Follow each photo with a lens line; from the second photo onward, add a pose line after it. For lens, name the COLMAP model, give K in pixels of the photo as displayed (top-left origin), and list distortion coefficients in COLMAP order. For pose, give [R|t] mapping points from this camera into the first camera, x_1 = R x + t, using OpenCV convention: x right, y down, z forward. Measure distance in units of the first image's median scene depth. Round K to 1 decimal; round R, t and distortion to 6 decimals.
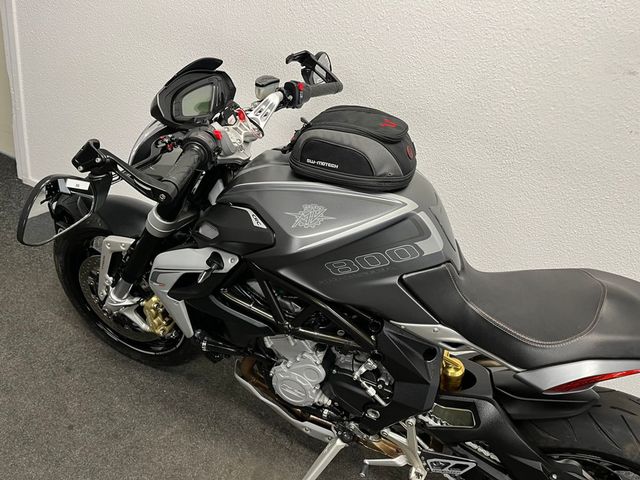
lens RADIAL K [[492.4, 0, 320.0], [0, 492.4, 240.0], [0, 0, 1]] dist [0.049309, -0.068017]
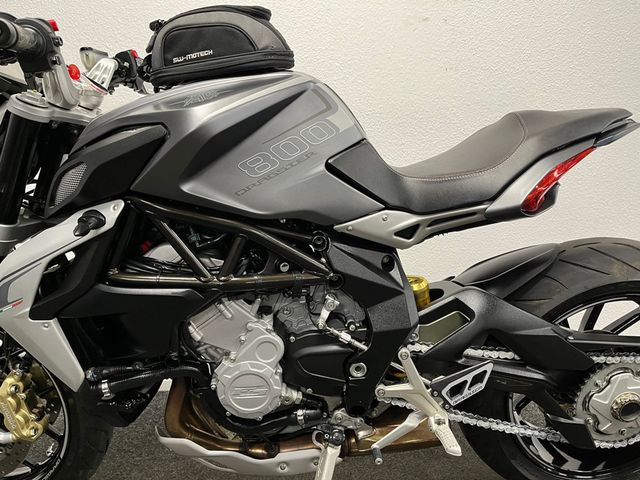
lens RADIAL K [[492.4, 0, 320.0], [0, 492.4, 240.0], [0, 0, 1]] dist [0.049309, -0.068017]
pose [[0.886855, -0.300815, 0.350711, -0.160031], [0.396992, 0.884441, -0.245277, 0.343255], [-0.236400, 0.356755, 0.903792, 0.241331]]
